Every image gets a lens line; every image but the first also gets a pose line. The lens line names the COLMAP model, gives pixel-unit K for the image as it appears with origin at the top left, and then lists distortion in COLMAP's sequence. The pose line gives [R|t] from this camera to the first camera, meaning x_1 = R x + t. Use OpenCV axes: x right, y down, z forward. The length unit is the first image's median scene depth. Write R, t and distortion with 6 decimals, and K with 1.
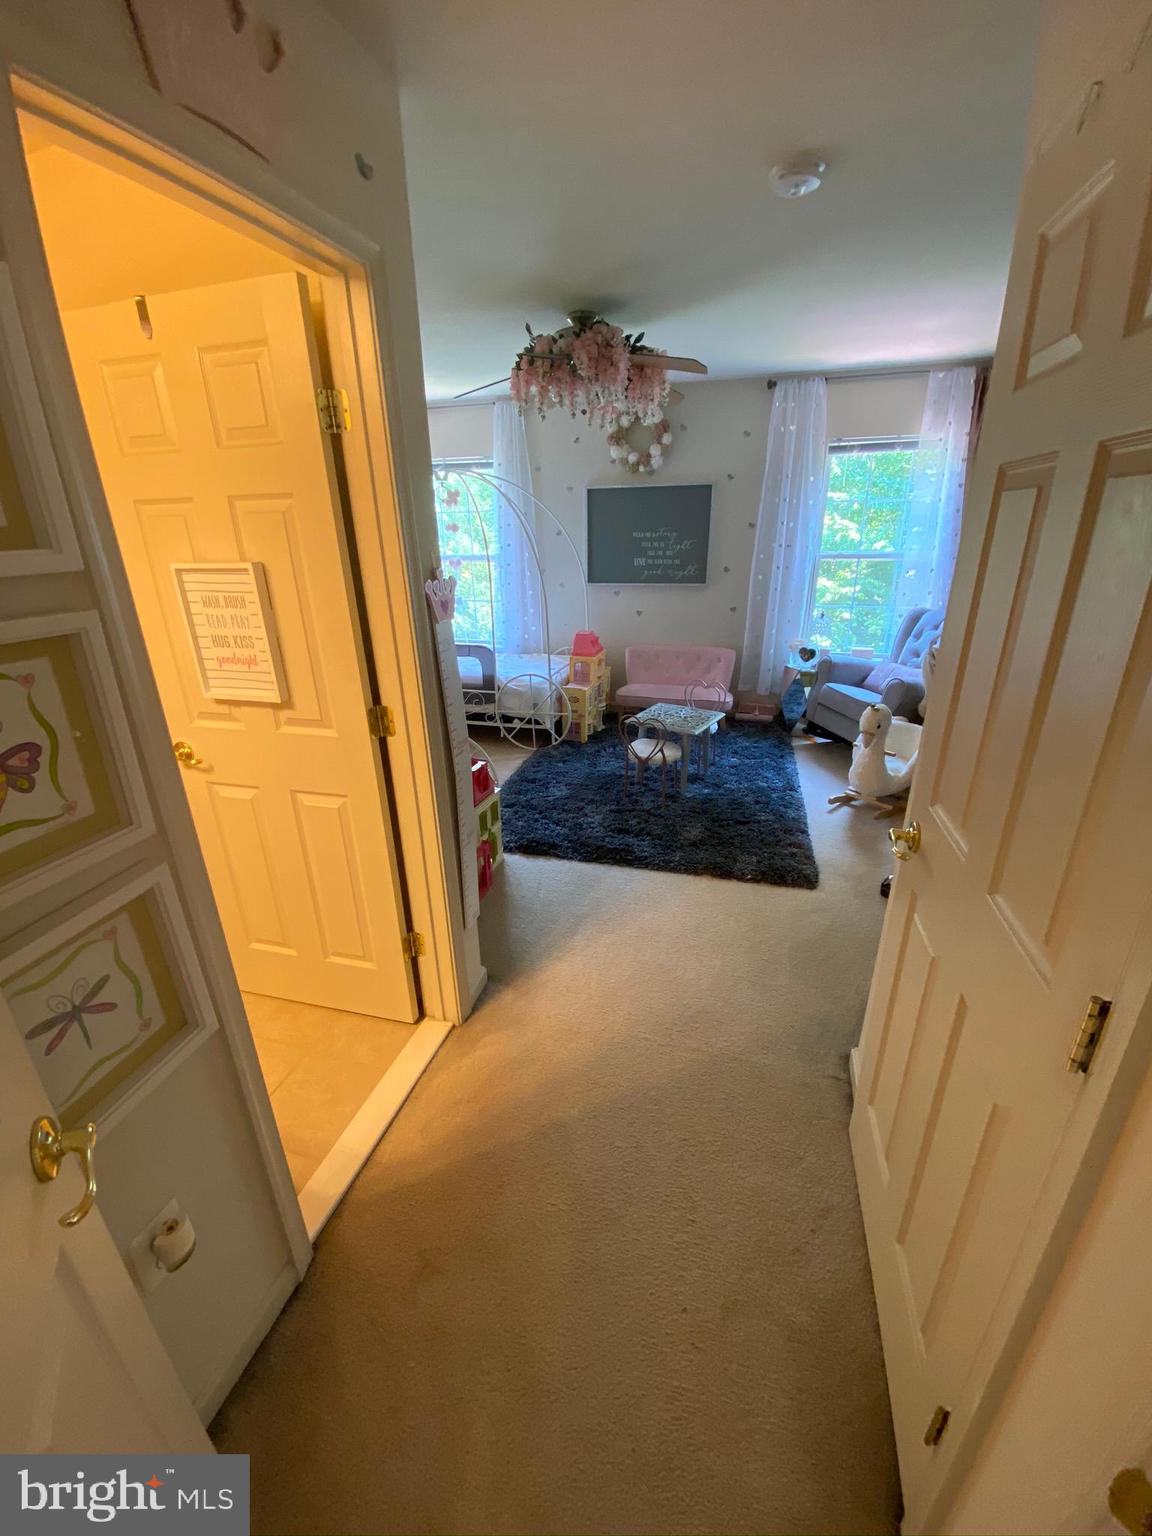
lens RADIAL K [[622.9, 0, 570.8], [0, 622.9, 778.5], [0, 0, 1]] dist [-0.004085, -0.008843]
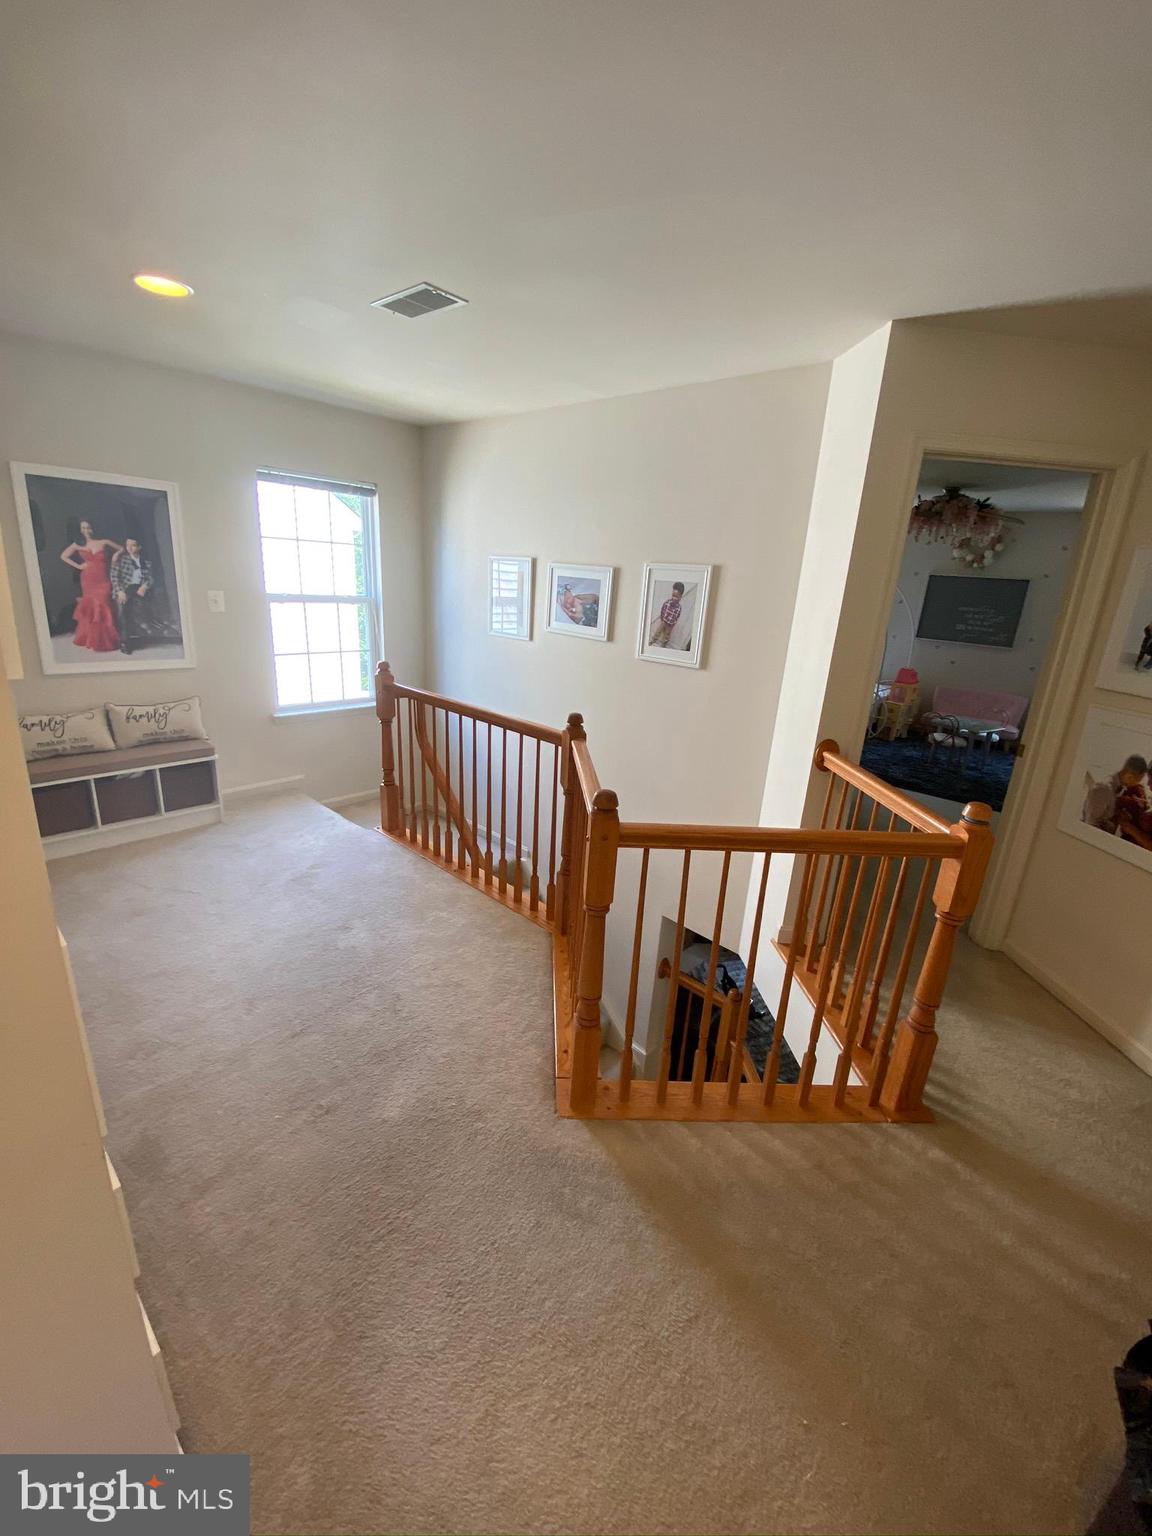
lens RADIAL K [[622.9, 0, 568.9], [0, 622.9, 754.0], [0, 0, 1]] dist [-0.004085, -0.008843]
pose [[0.893188, 0.201512, -0.402004, -0.062231], [-0.246436, 0.967125, -0.062753, 0.251520], [0.376143, 0.155119, 0.913485, -0.608112]]
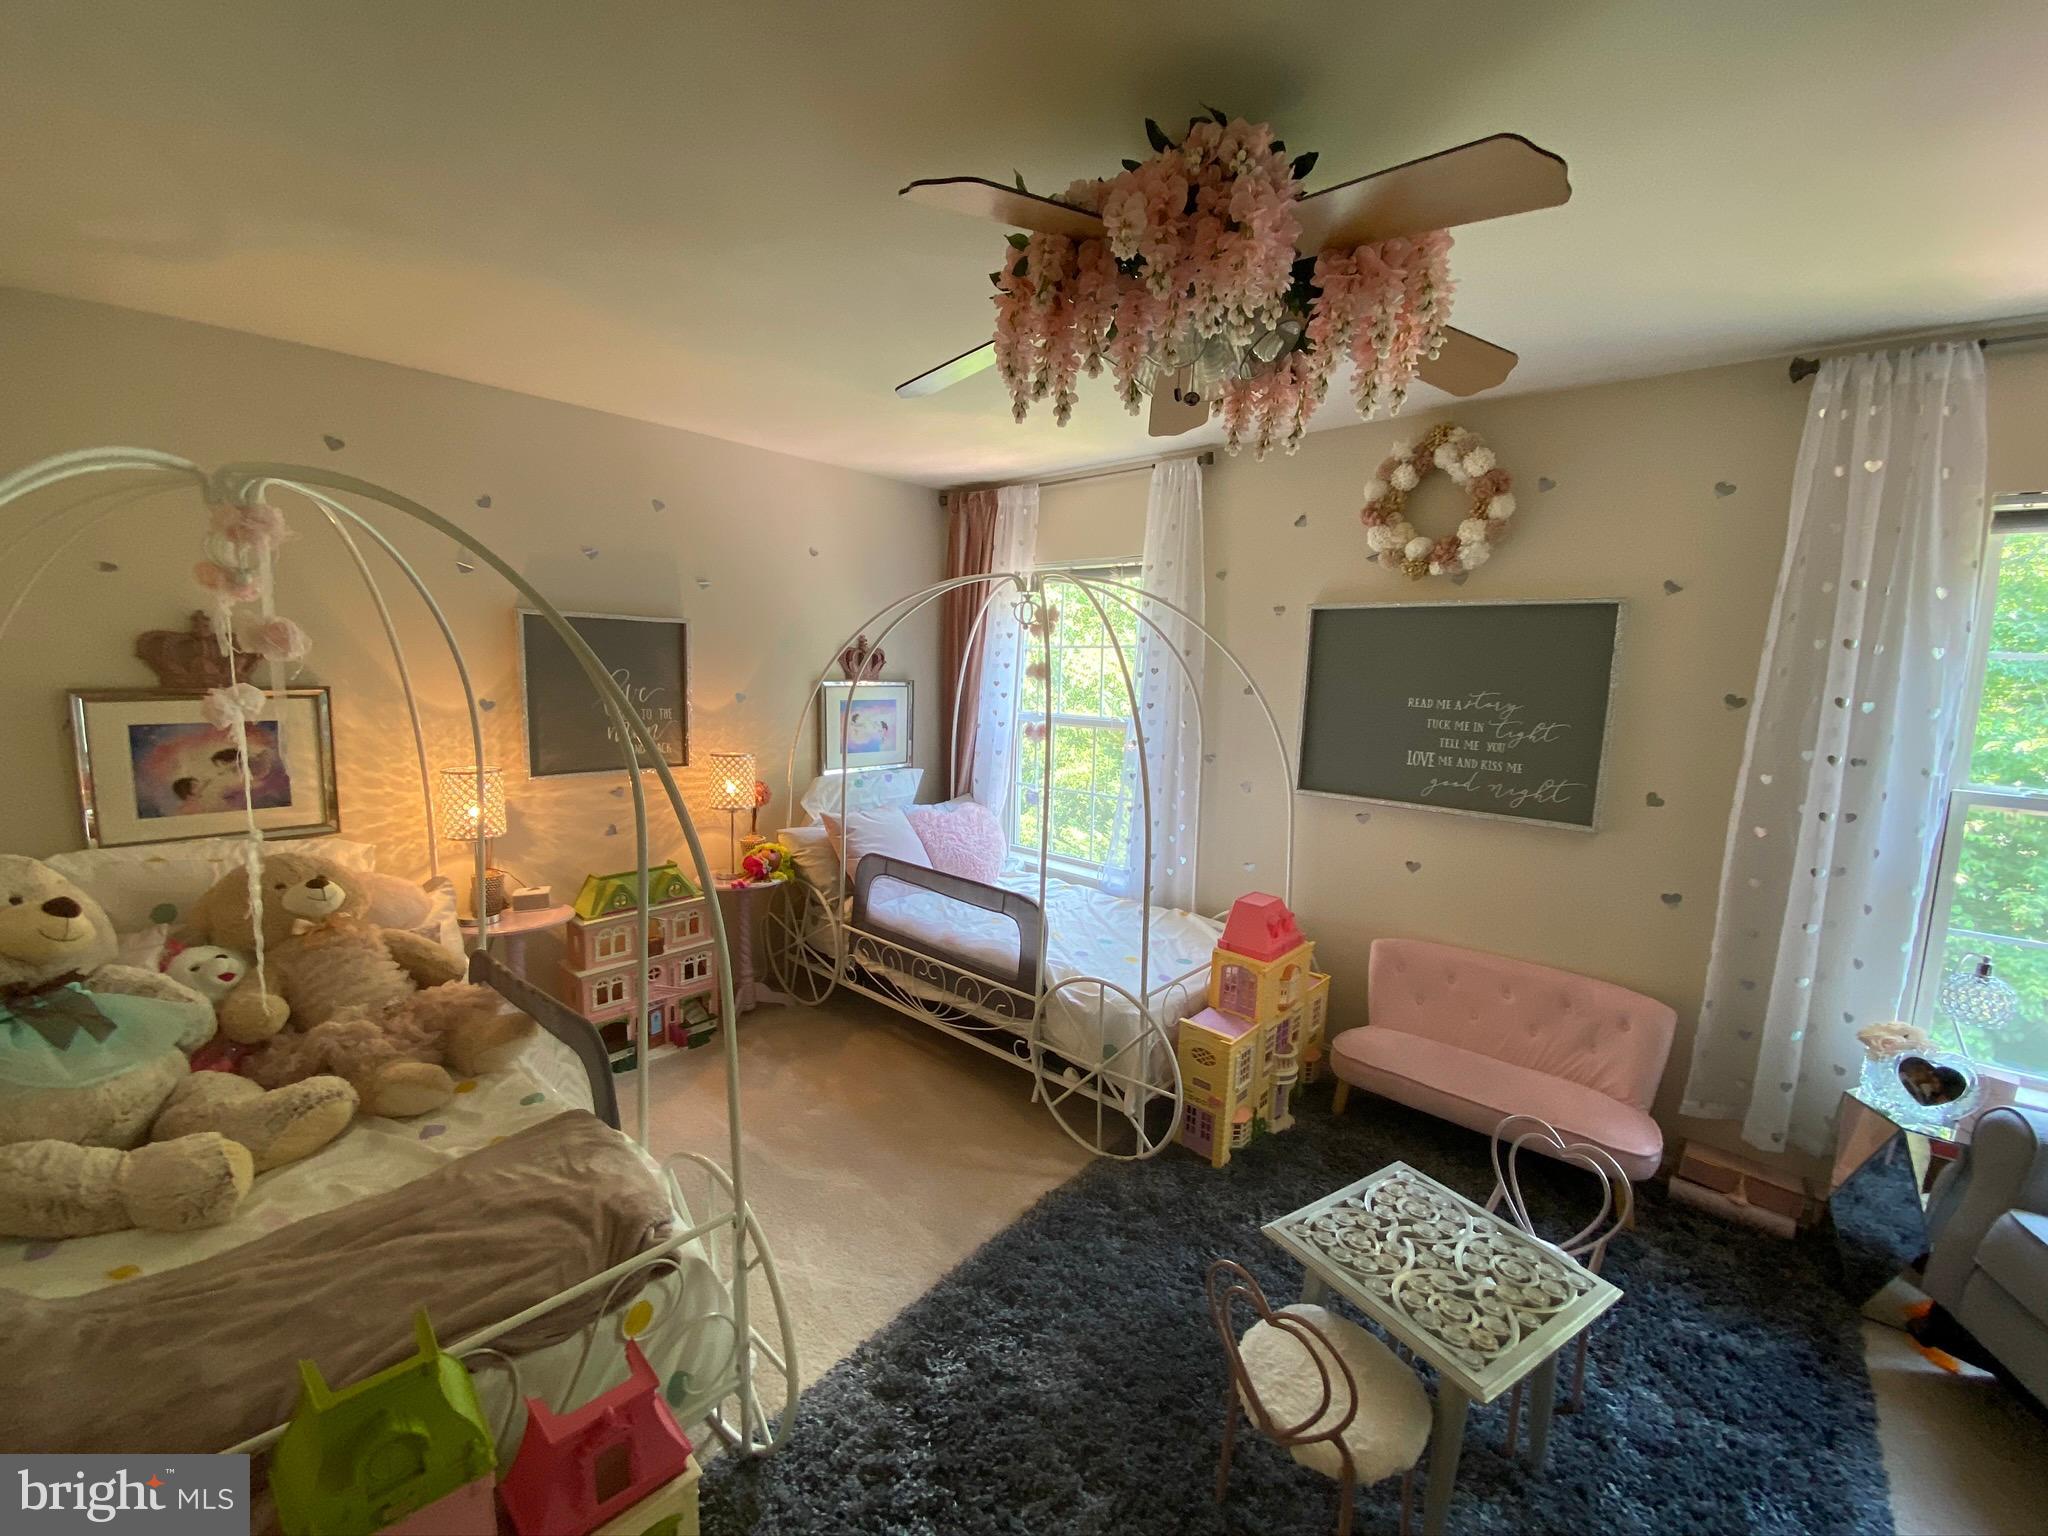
lens RADIAL K [[830.5, 0, 1003.7], [0, 830.5, 760.5], [0, 0, 1]] dist [-0.004085, -0.008843]
pose [[0.900046, 0.097832, -0.424672, 0.101132], [-0.209182, 0.951862, -0.224058, -0.160701], [0.382309, 0.290496, 0.877184, 0.384515]]
